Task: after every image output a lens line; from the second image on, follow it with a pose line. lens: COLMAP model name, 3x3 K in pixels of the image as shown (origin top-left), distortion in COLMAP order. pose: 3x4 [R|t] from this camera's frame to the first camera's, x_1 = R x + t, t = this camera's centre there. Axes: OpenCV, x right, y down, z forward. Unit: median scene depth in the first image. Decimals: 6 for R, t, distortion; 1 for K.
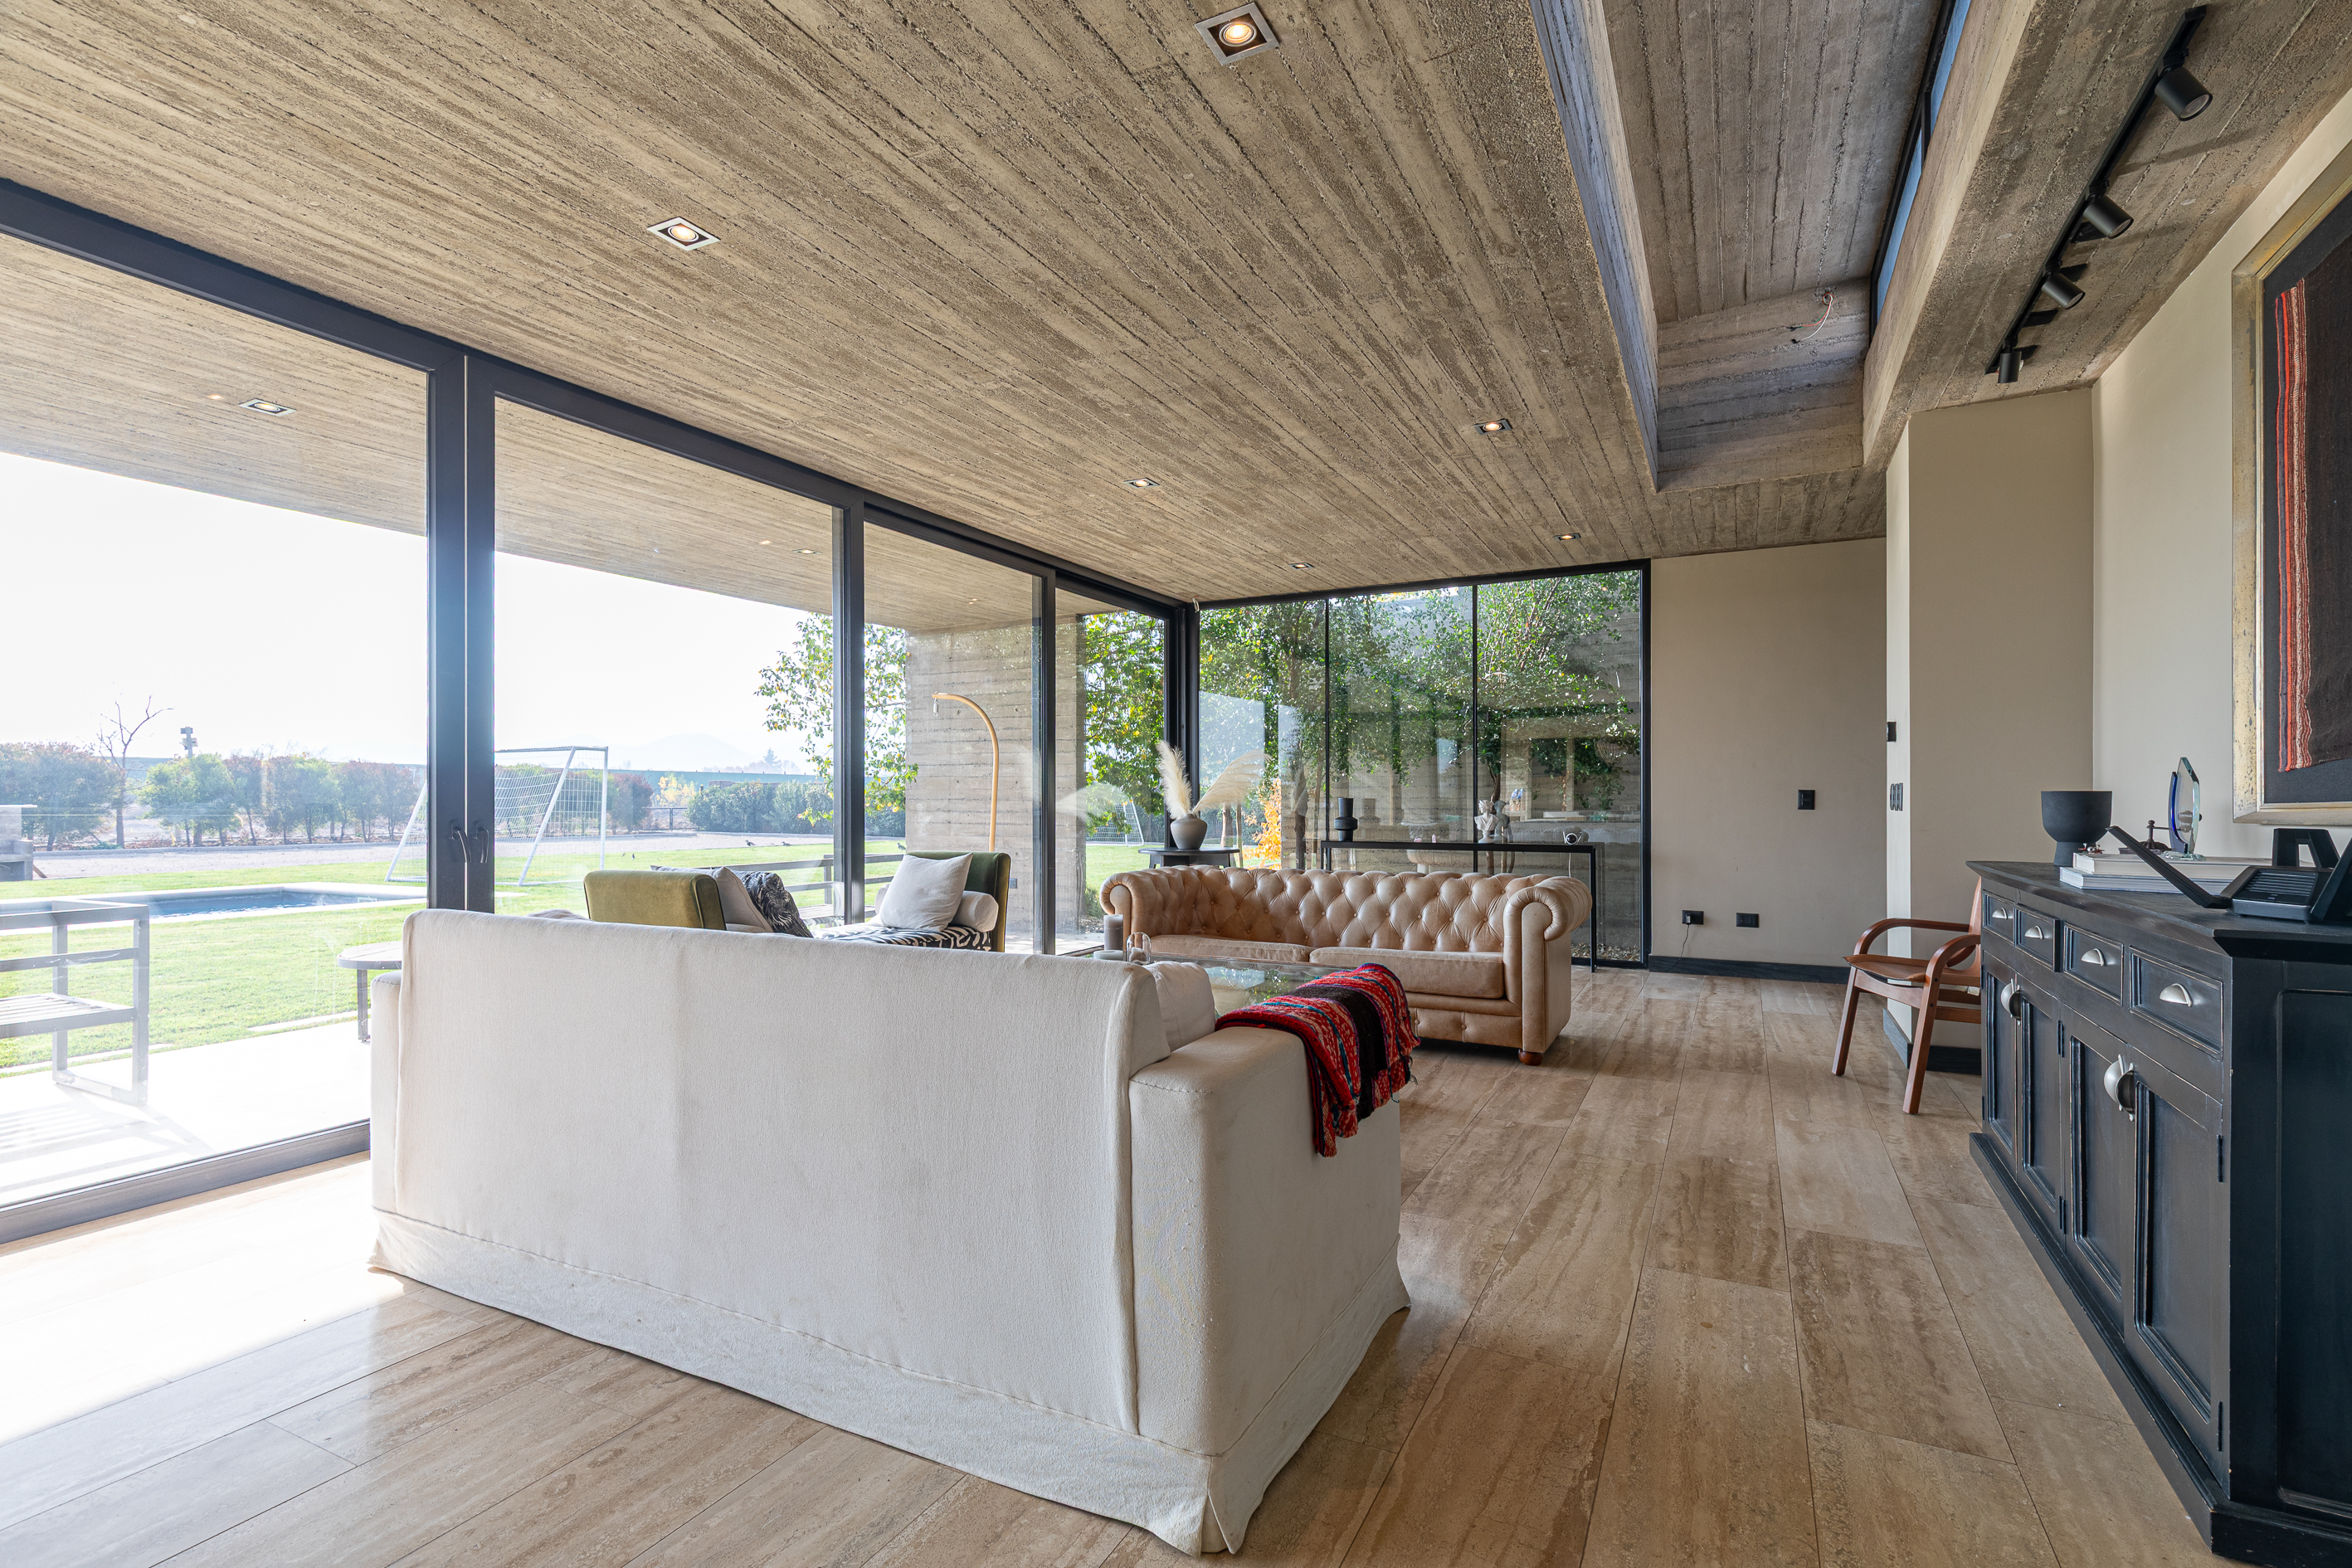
lens RADIAL K [[1089.4, 0, 1196.1], [0, 1089.4, 796.4], [0, 0, 1]] dist [0.009009, -0.000817]
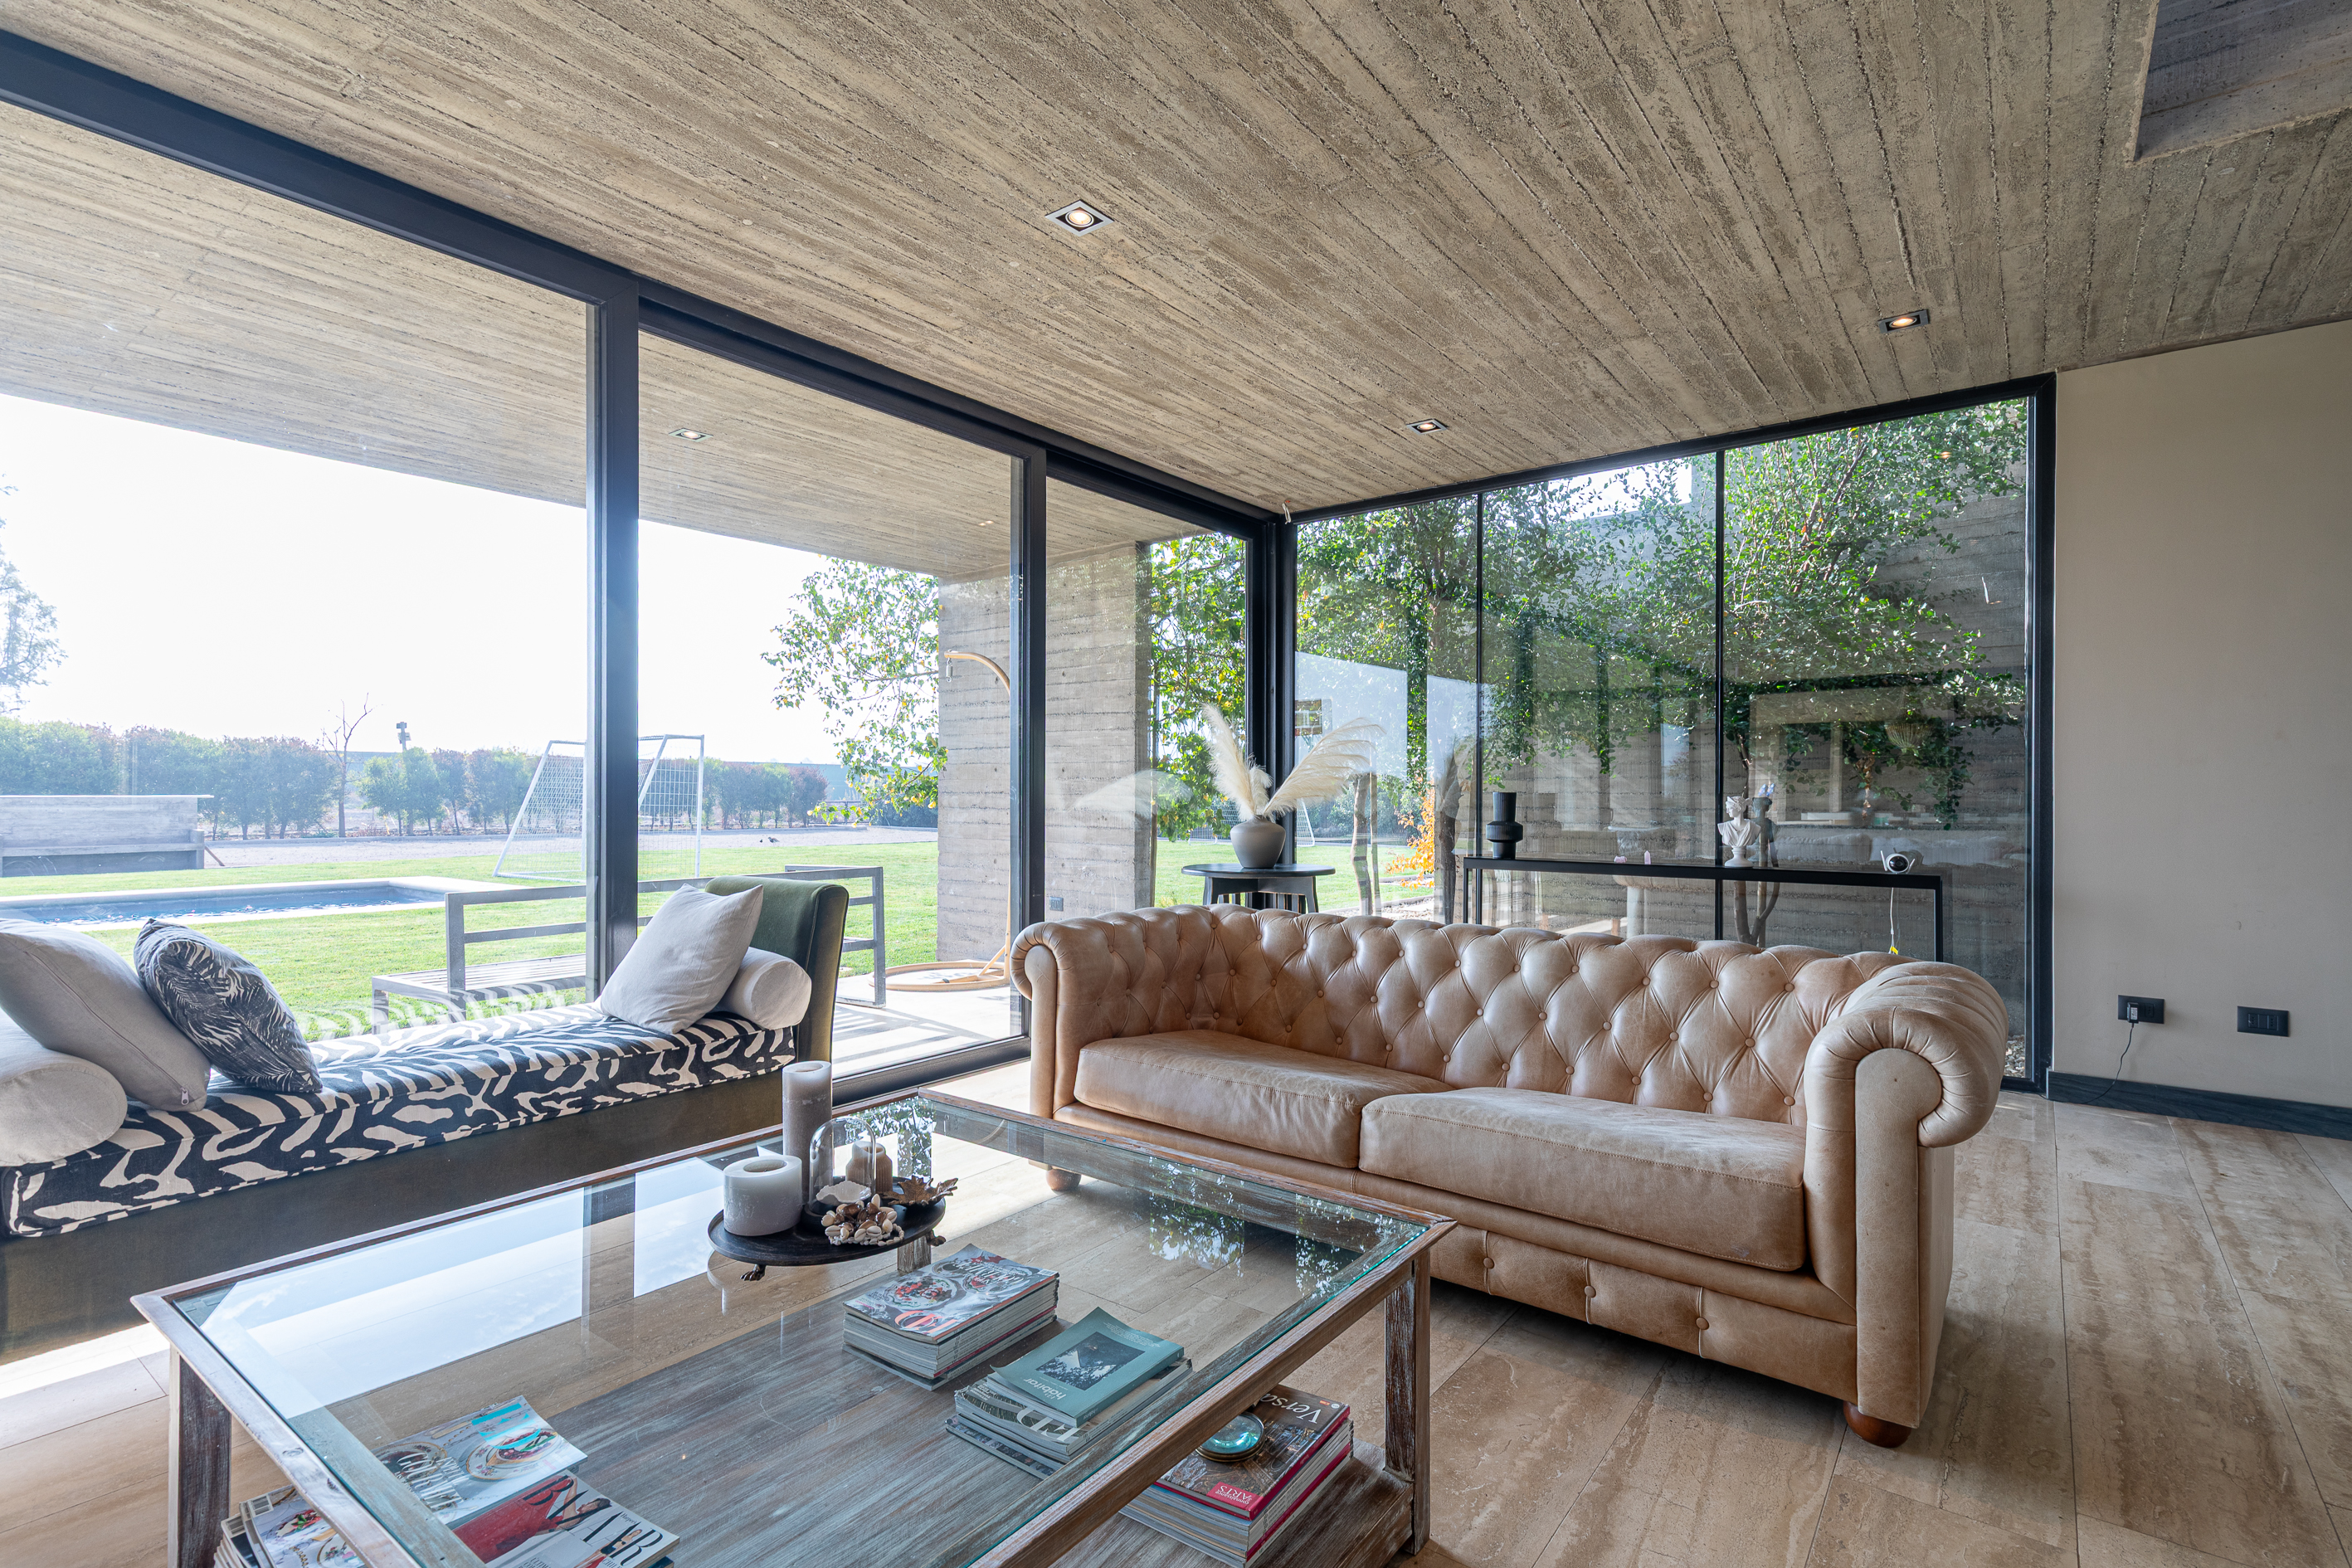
lens RADIAL K [[1114.3, 0, 1182.8], [0, 1114.3, 795.5], [0, 0, 1]] dist [0.007618, -0.001078]
pose [[0.982020, 0.004212, -0.188729, 0.107221], [-0.003595, 0.999987, 0.003610, 0.002508], [0.188742, -0.002866, 0.982023, 0.447462]]
